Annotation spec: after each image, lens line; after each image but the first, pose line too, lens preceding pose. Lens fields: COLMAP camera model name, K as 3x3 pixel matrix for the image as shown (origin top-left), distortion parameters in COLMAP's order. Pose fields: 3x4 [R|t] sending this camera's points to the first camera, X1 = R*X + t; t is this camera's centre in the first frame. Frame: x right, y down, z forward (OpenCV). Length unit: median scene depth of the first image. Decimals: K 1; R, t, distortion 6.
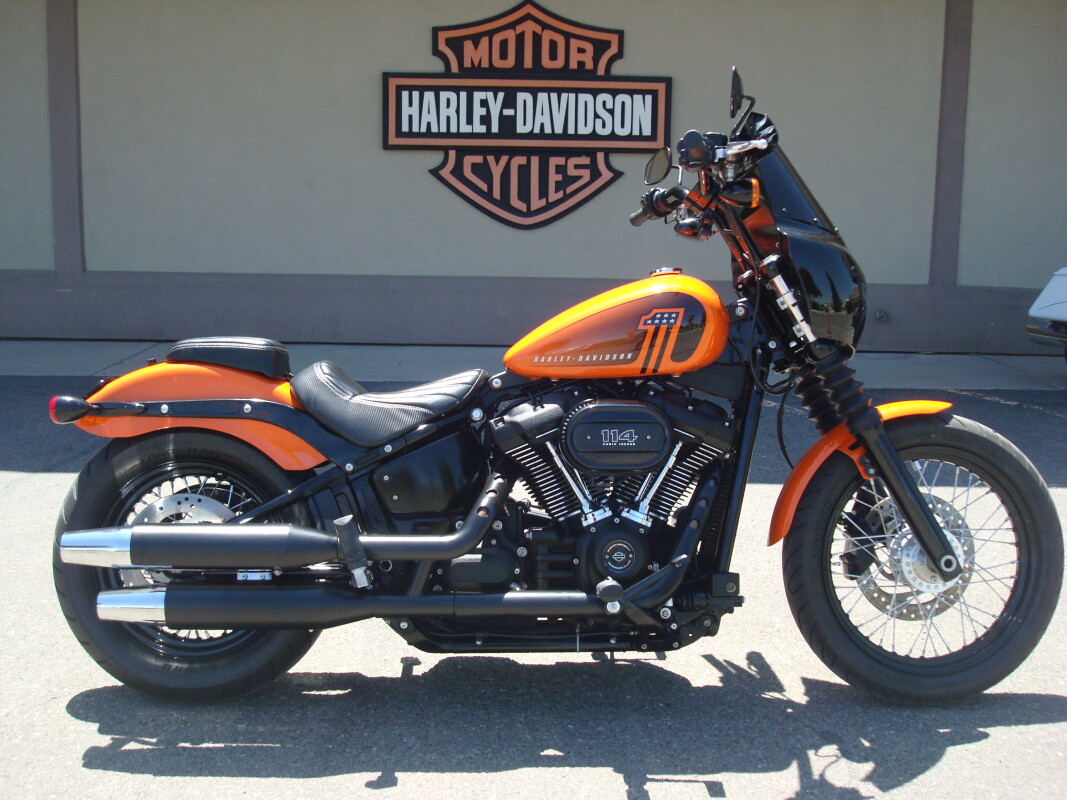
lens RADIAL K [[1120.9, 0, 528.9], [0, 1120.9, 386.2], [0, 0, 1]] dist [-0.091025, -0.065959]
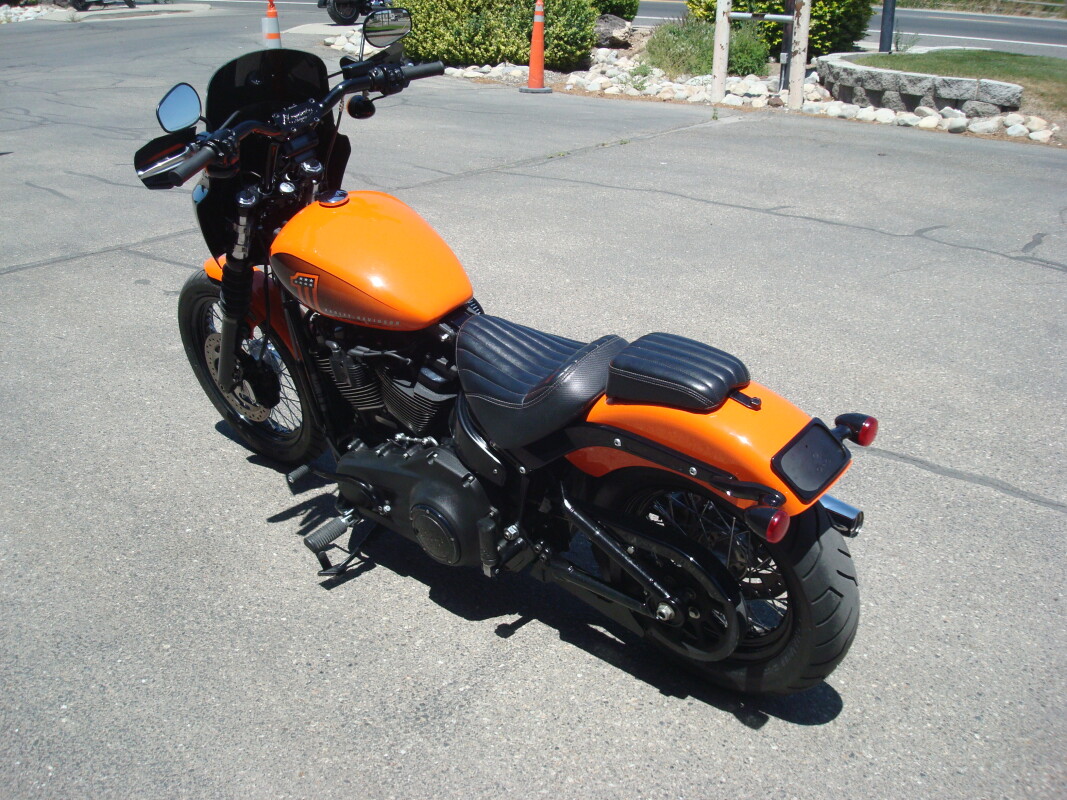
lens RADIAL K [[1123.5, 0, 538.3], [0, 1123.5, 396.9], [0, 0, 1]] dist [-0.102877, -0.025666]
pose [[-0.728310, -0.281044, 0.624963, -0.768284], [0.092996, 0.863049, 0.496485, -0.466880], [-0.678908, 0.419714, -0.602431, 1.665335]]
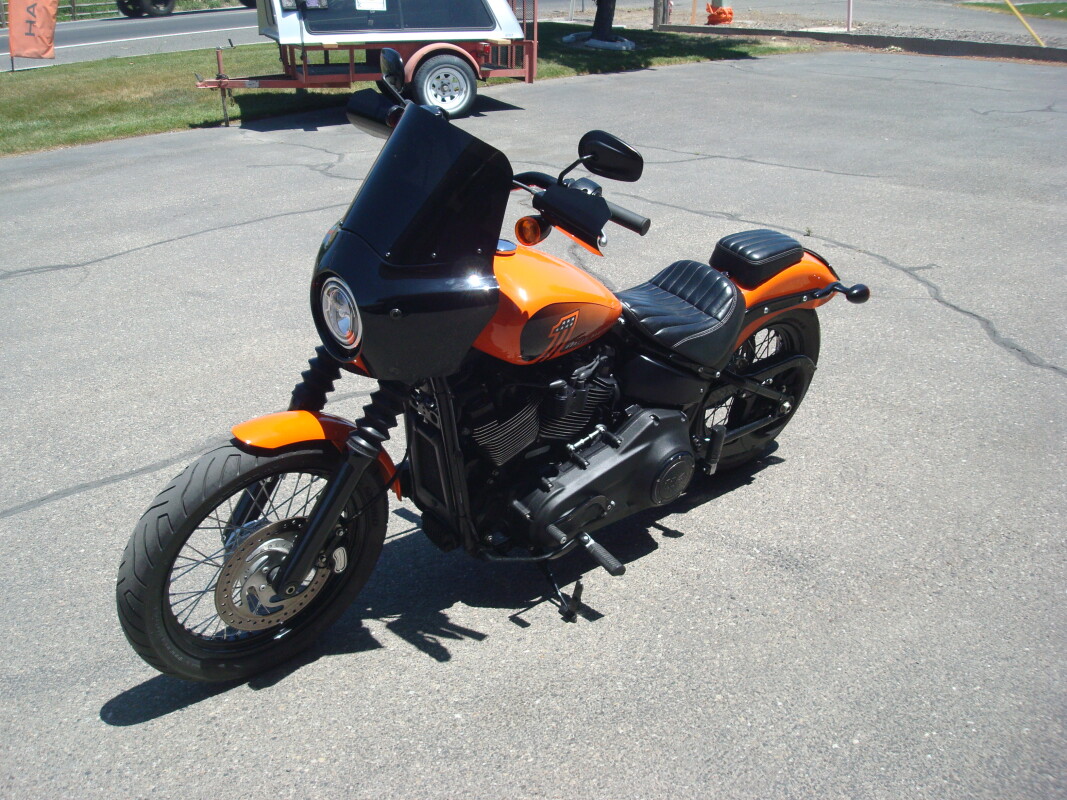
lens RADIAL K [[1120.9, 0, 528.9], [0, 1120.9, 386.2], [0, 0, 1]] dist [-0.091025, -0.065959]
pose [[-0.779668, 0.230494, -0.582229, 0.746905], [-0.095215, 0.875342, 0.474036, -0.490404], [0.618912, 0.425028, -0.660529, 1.816186]]
